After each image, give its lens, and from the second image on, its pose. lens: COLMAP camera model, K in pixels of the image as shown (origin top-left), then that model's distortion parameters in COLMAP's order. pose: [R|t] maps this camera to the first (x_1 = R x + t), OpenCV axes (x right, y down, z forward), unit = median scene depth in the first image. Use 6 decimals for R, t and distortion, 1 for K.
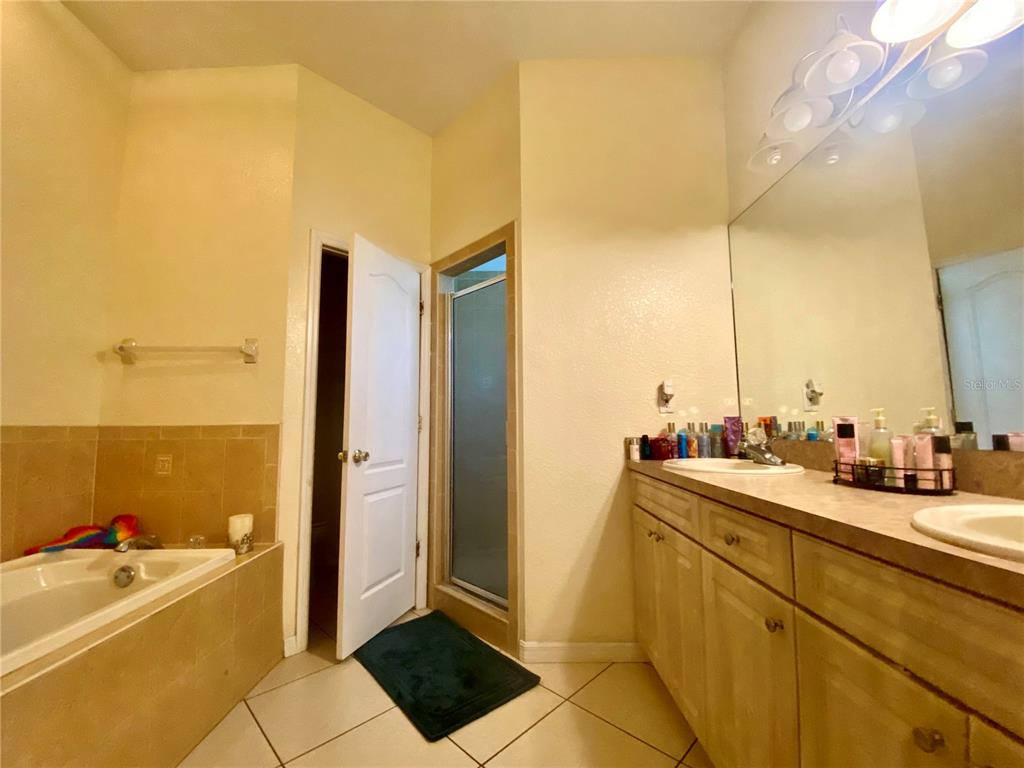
lens RADIAL K [[416.6, 0, 511.3], [0, 416.6, 383.6], [0, 0, 1]] dist [0.031595, -0.026146]
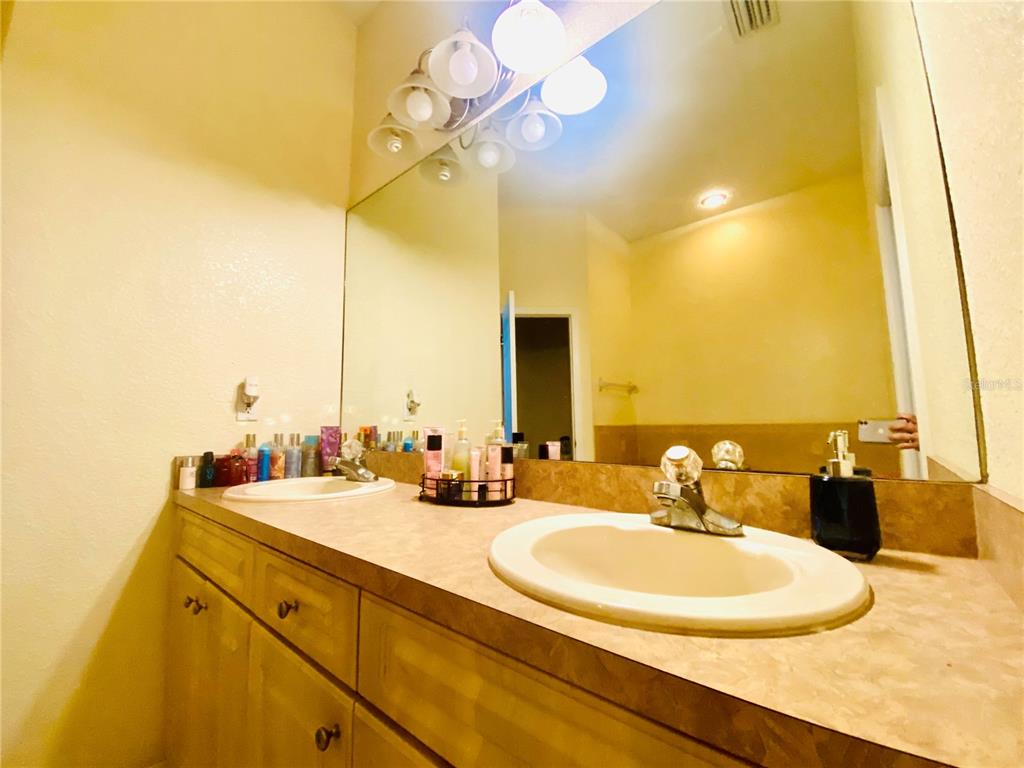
lens RADIAL K [[416.6, 0, 511.3], [0, 416.6, 383.6], [0, 0, 1]] dist [0.031595, -0.026146]
pose [[0.662187, 0.082161, 0.744821, 0.160736], [-0.068193, 0.996454, -0.049292, 0.011684], [-0.746229, -0.018150, 0.665442, 0.199794]]
